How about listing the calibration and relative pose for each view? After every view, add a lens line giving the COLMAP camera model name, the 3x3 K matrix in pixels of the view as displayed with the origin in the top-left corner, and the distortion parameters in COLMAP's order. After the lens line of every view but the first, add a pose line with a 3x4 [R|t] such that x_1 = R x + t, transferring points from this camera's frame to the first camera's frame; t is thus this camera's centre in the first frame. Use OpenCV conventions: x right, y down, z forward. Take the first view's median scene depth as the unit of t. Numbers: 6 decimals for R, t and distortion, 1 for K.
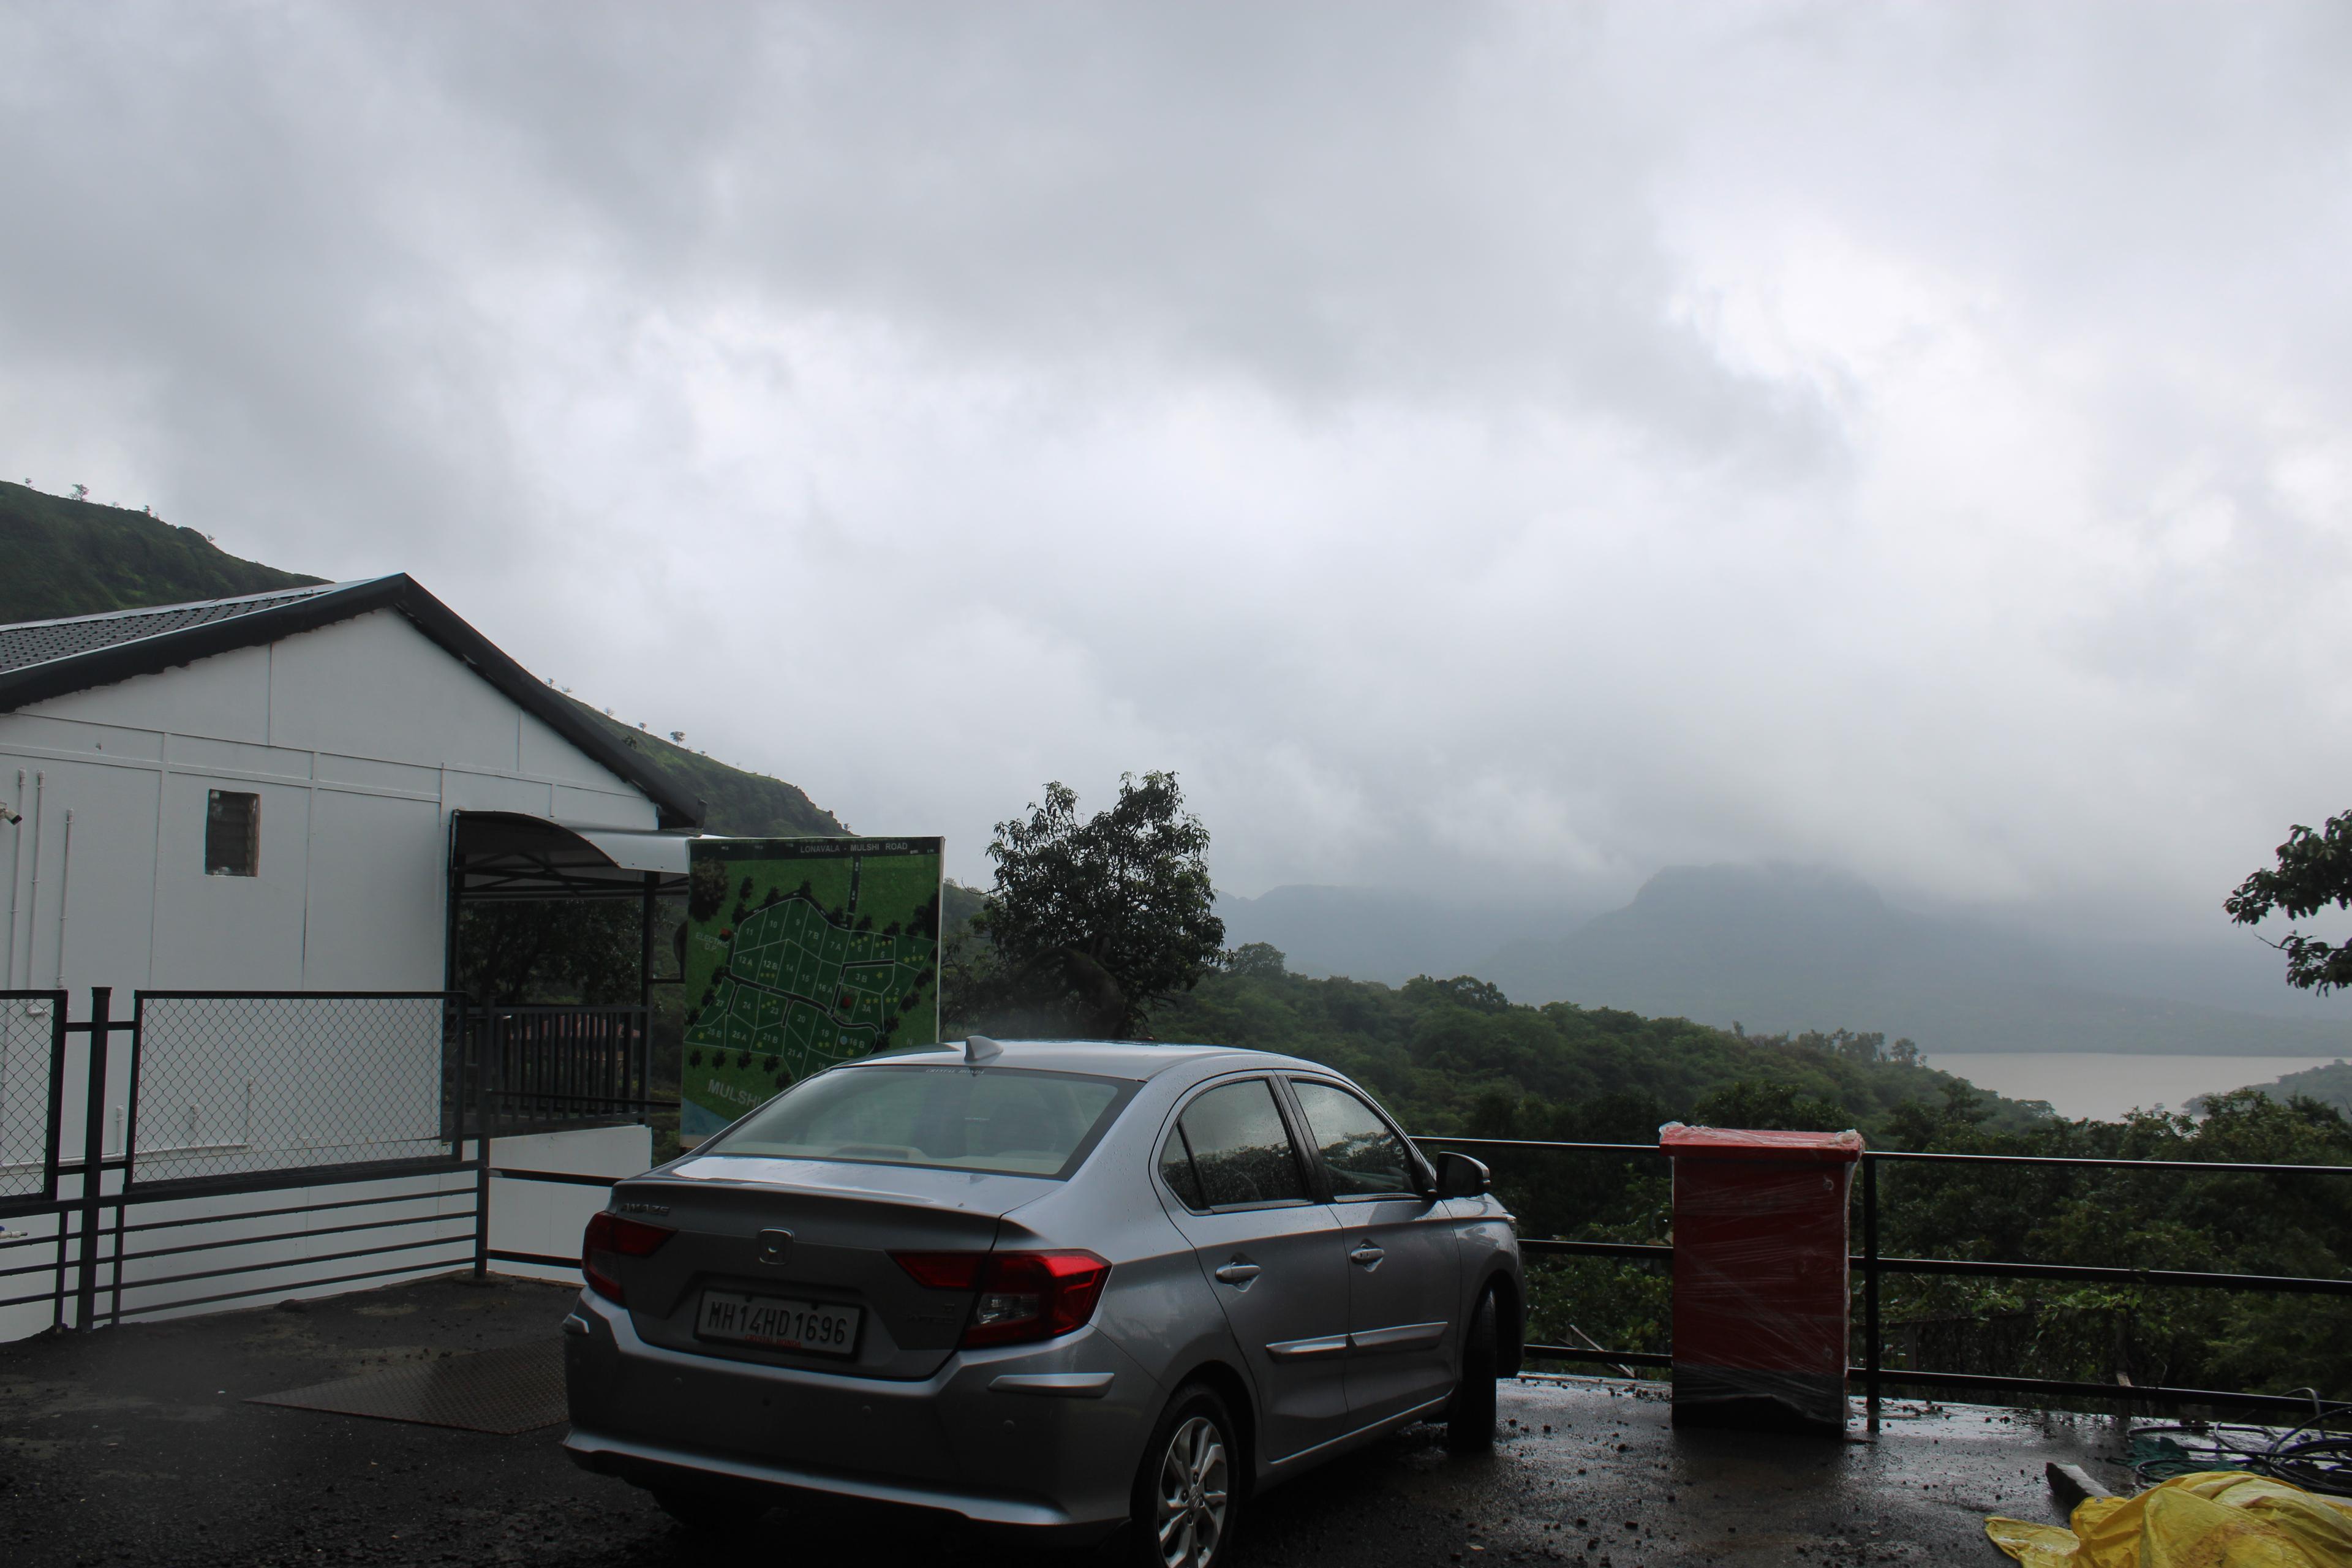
lens RADIAL K [[1951.3, 0, 1176.0], [0, 1951.3, 784.0], [0, 0, 1]] dist [-0.137211, 0.090849]
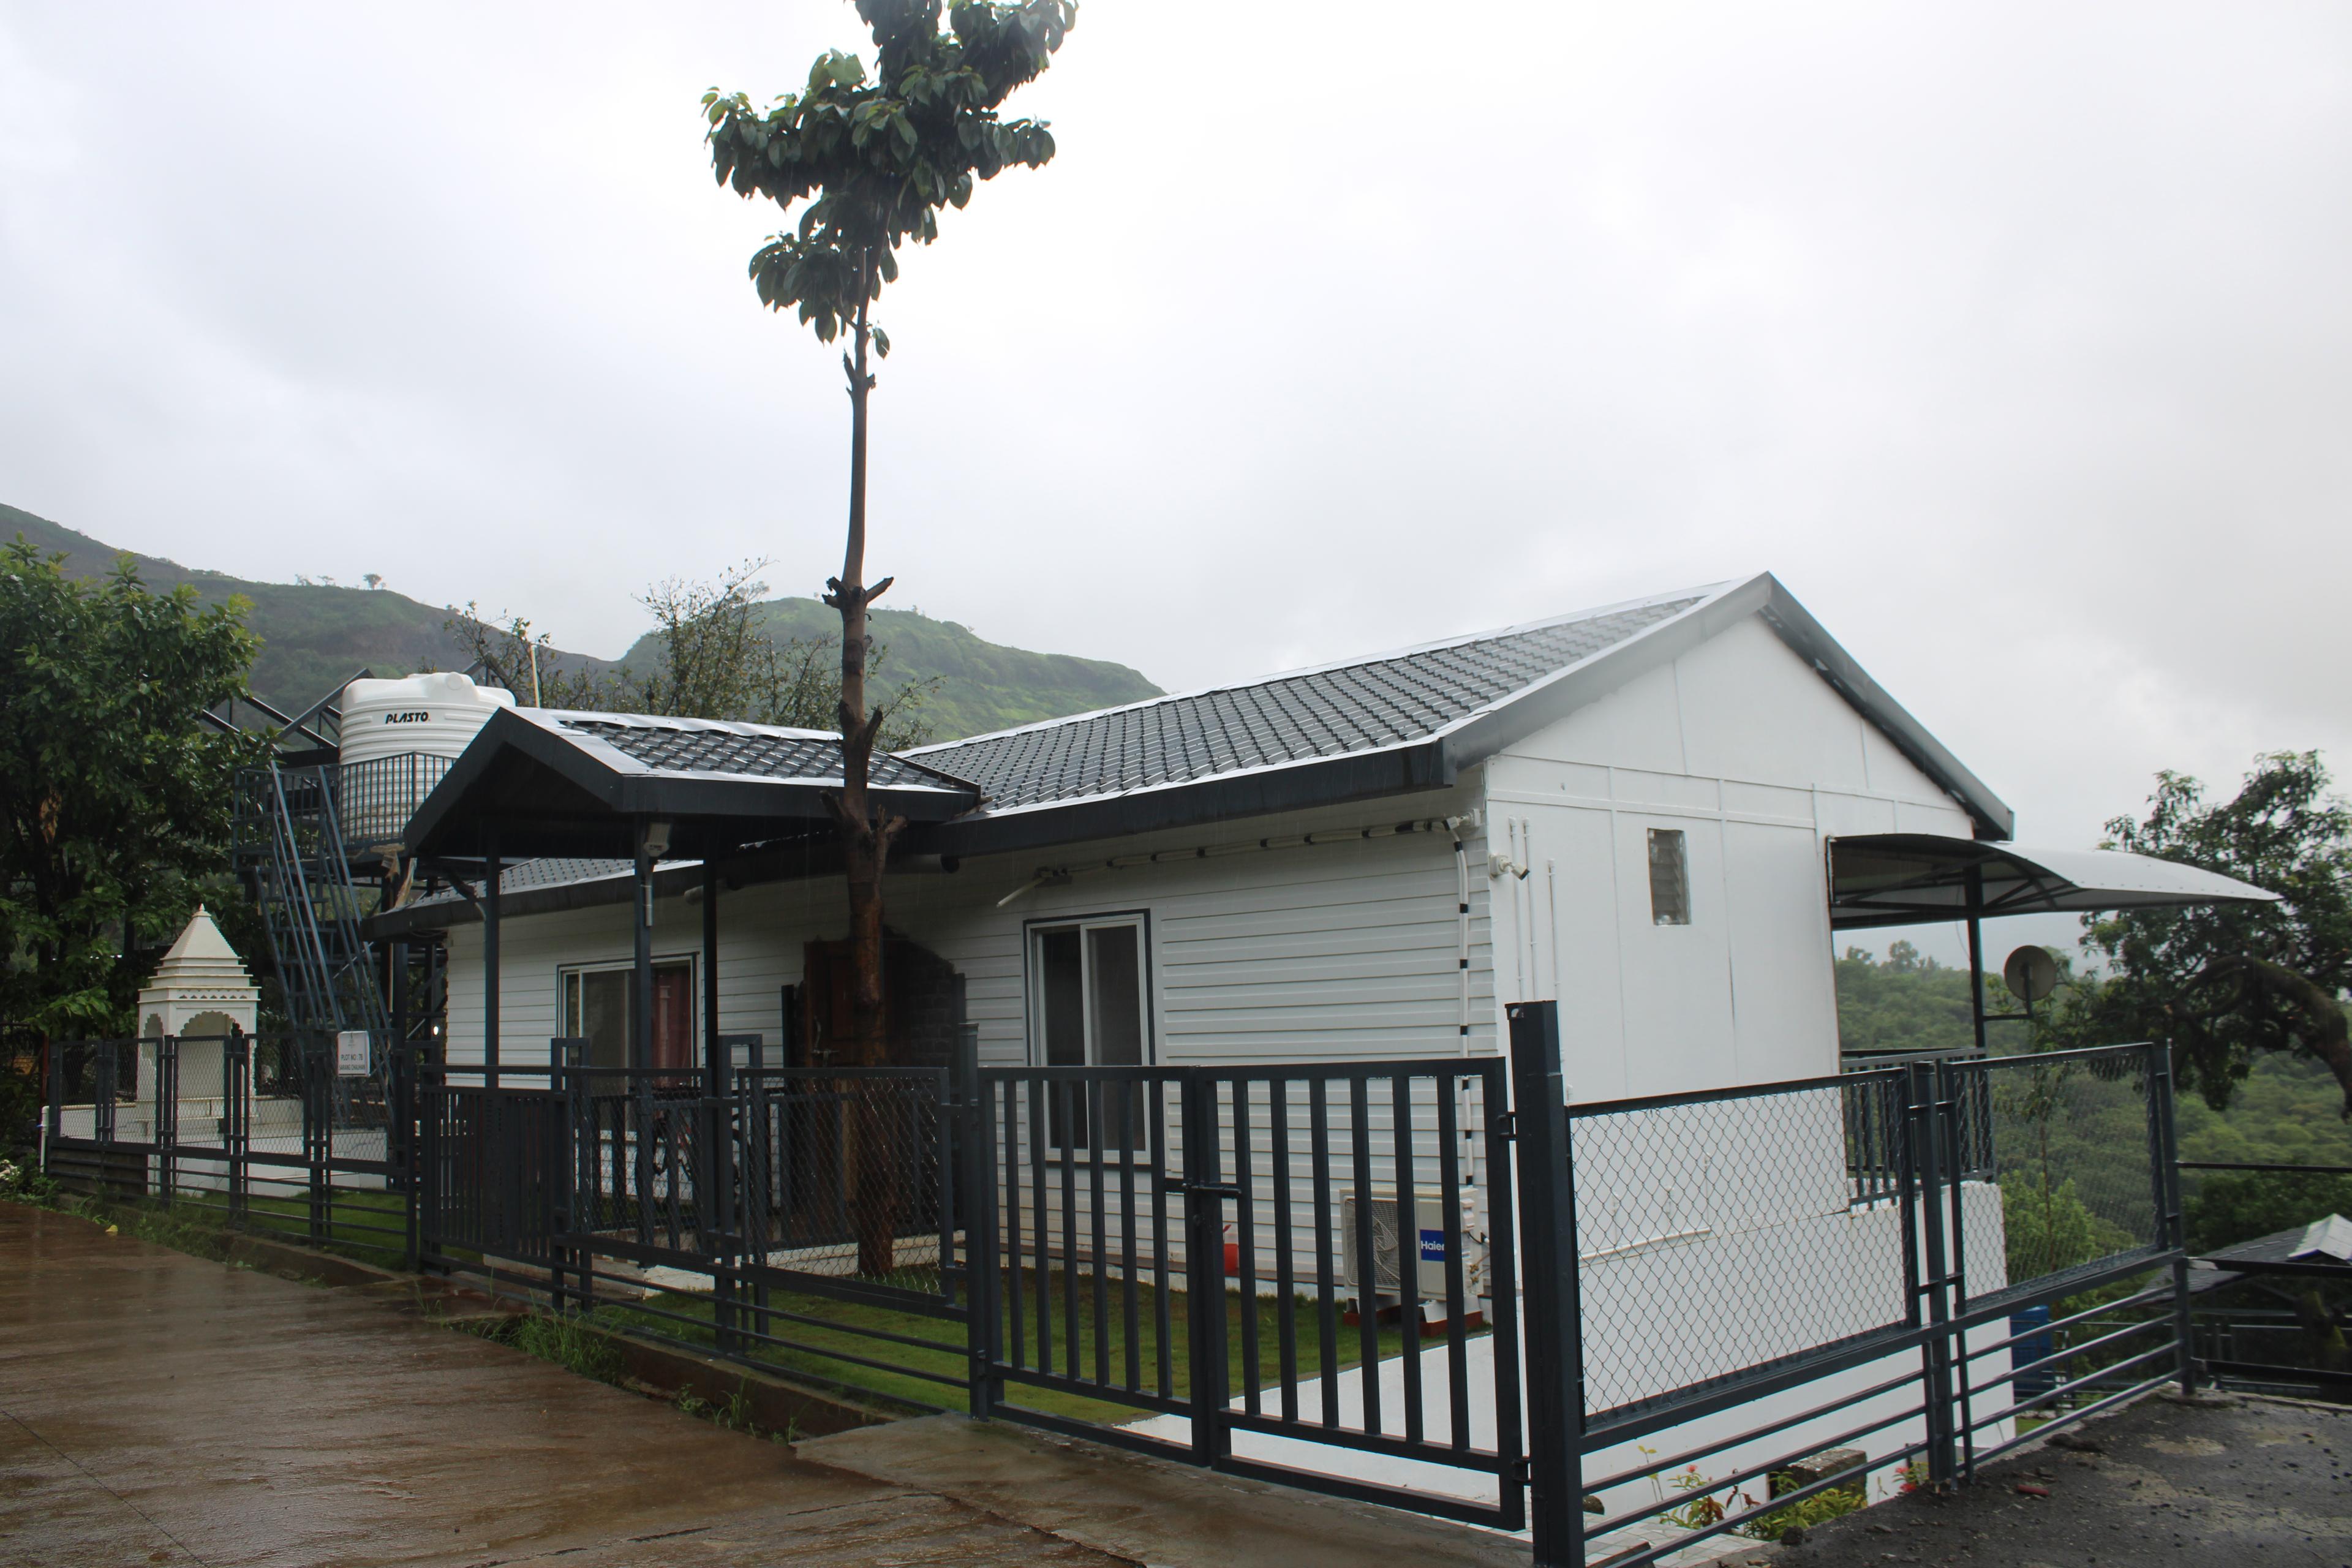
lens RADIAL K [[1935.8, 0, 1213.3], [0, 1935.8, 835.2], [0, 0, 1]] dist [-0.068106, 0.002979]
pose [[0.936785, -0.070028, -0.342827, -0.174875], [0.074087, 0.997251, -0.001262, -0.003519], [0.341973, -0.024217, 0.939398, 0.037375]]
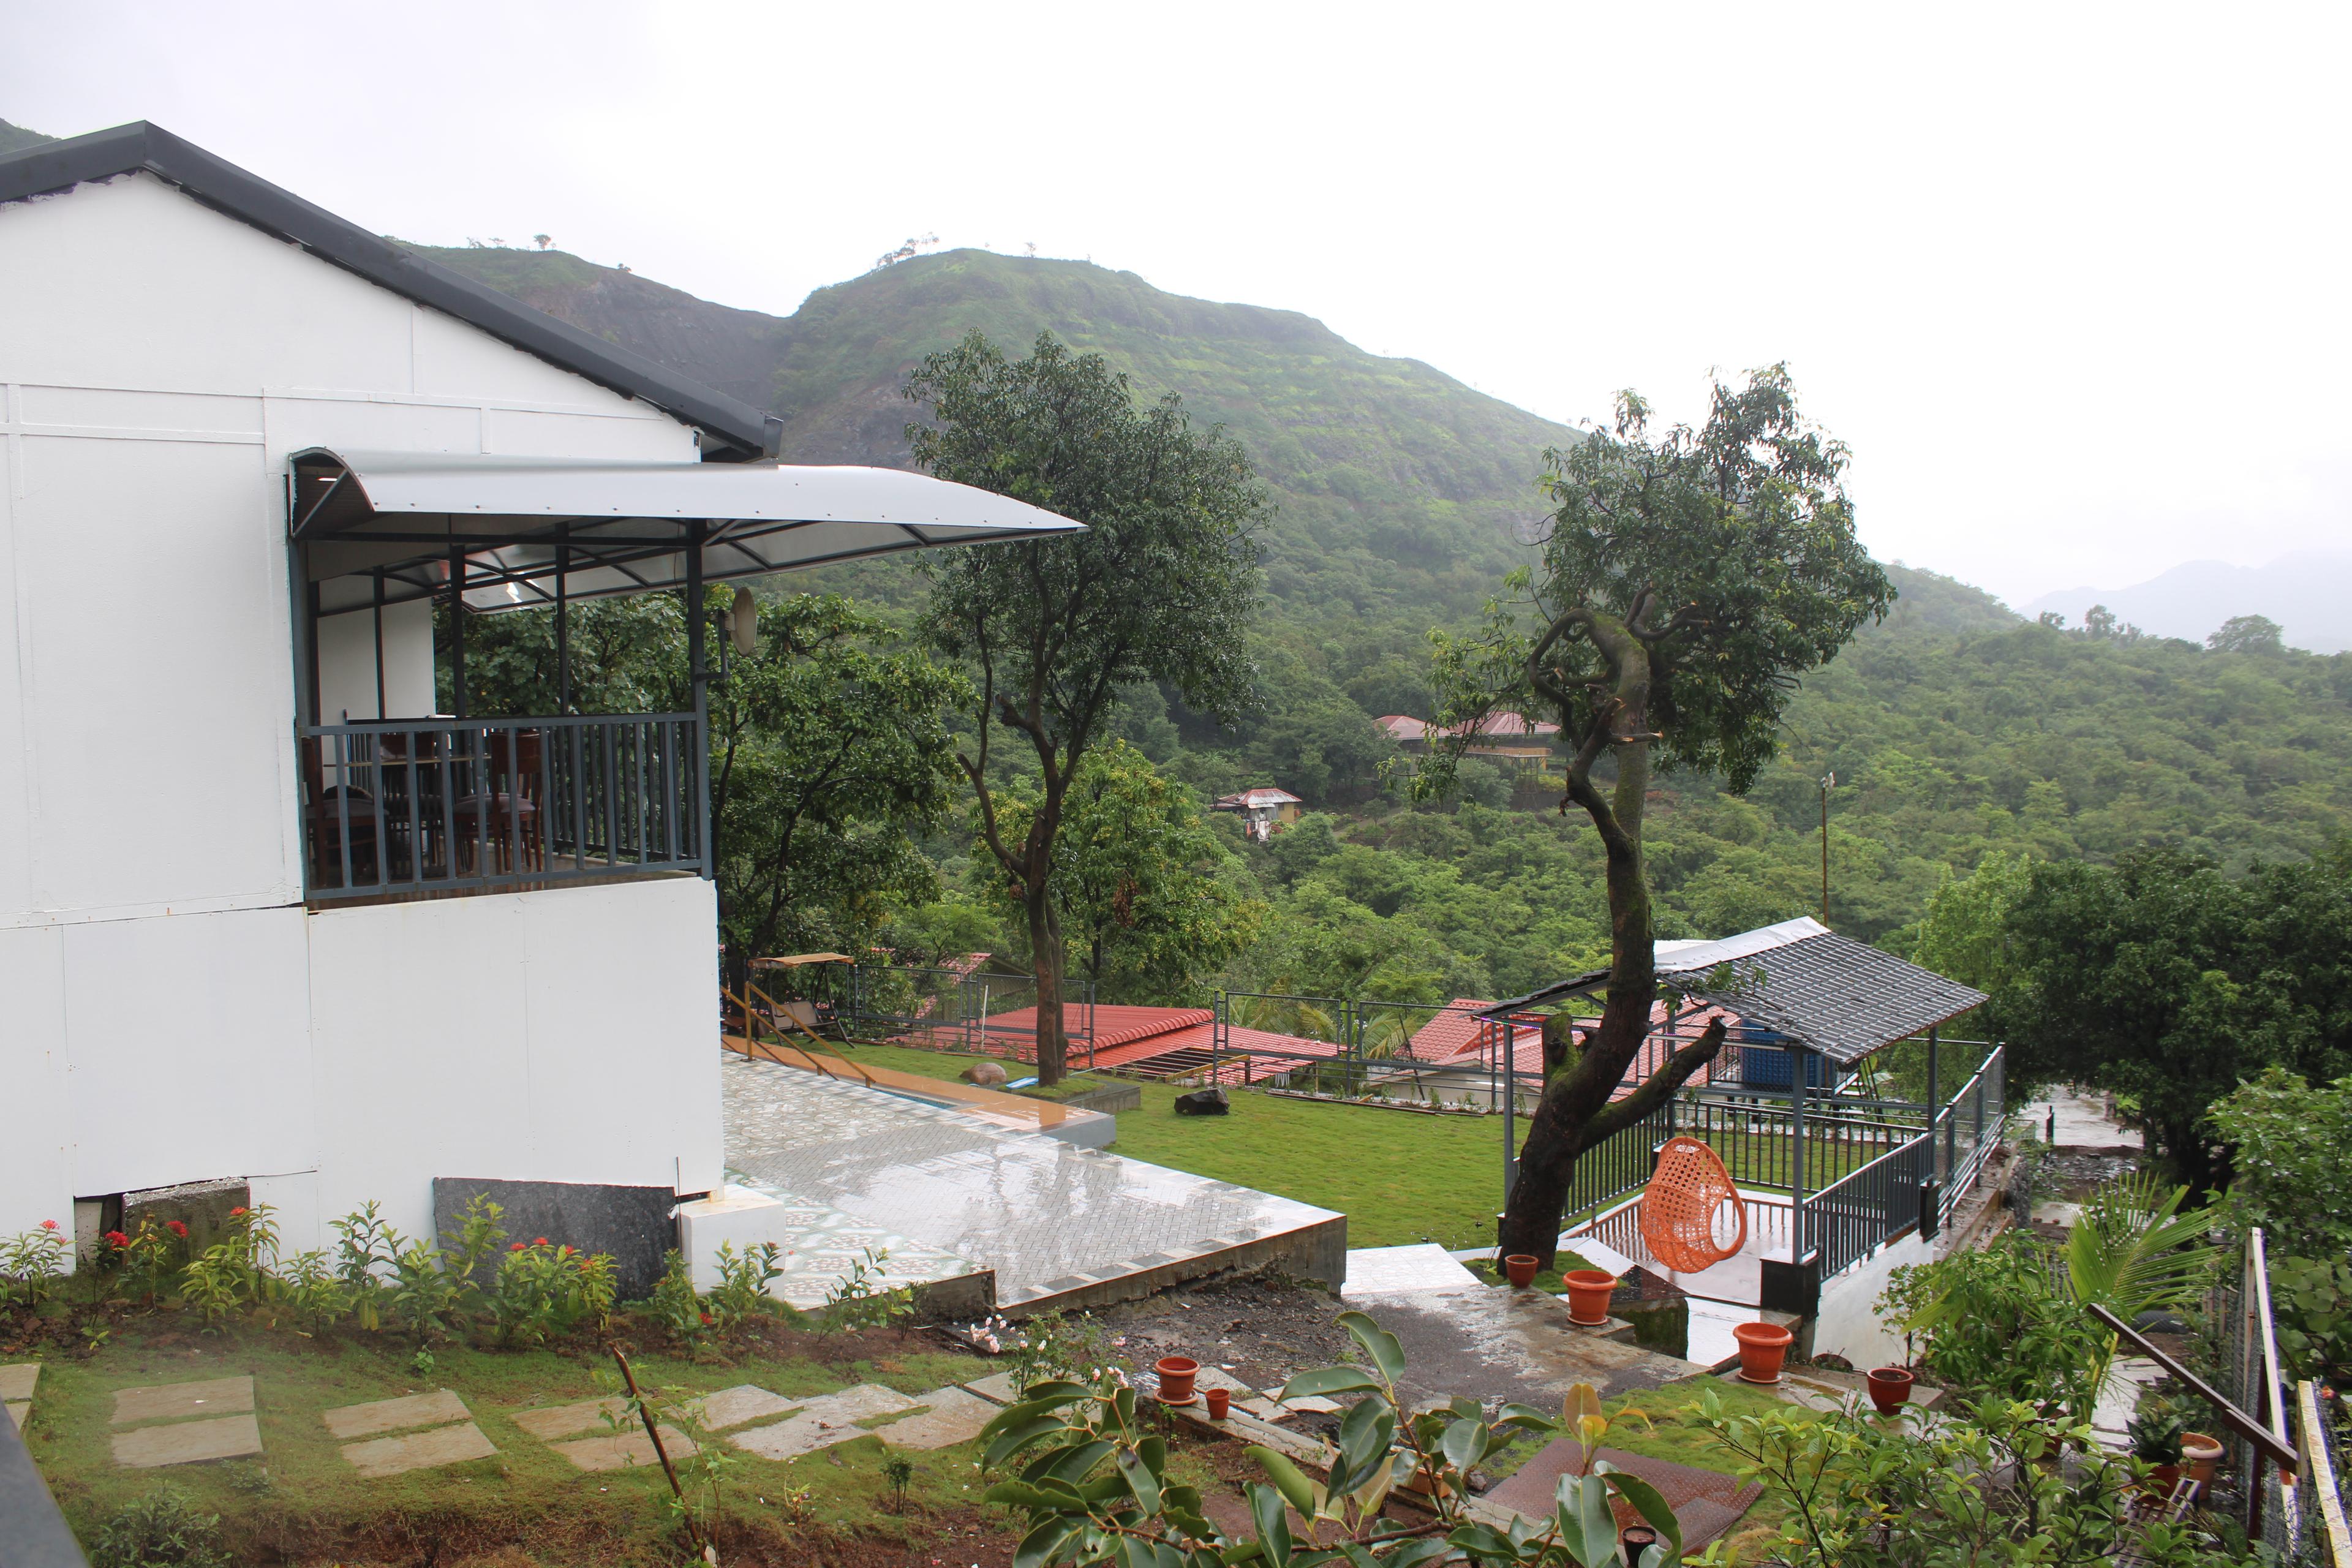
lens RADIAL K [[1951.3, 0, 1176.0], [0, 1951.3, 784.0], [0, 0, 1]] dist [-0.137211, 0.090849]
pose [[0.886804, -0.002601, -0.462139, 0.125172], [0.075257, 0.987449, 0.138854, 0.031991], [0.455978, -0.157915, 0.875869, 0.258639]]
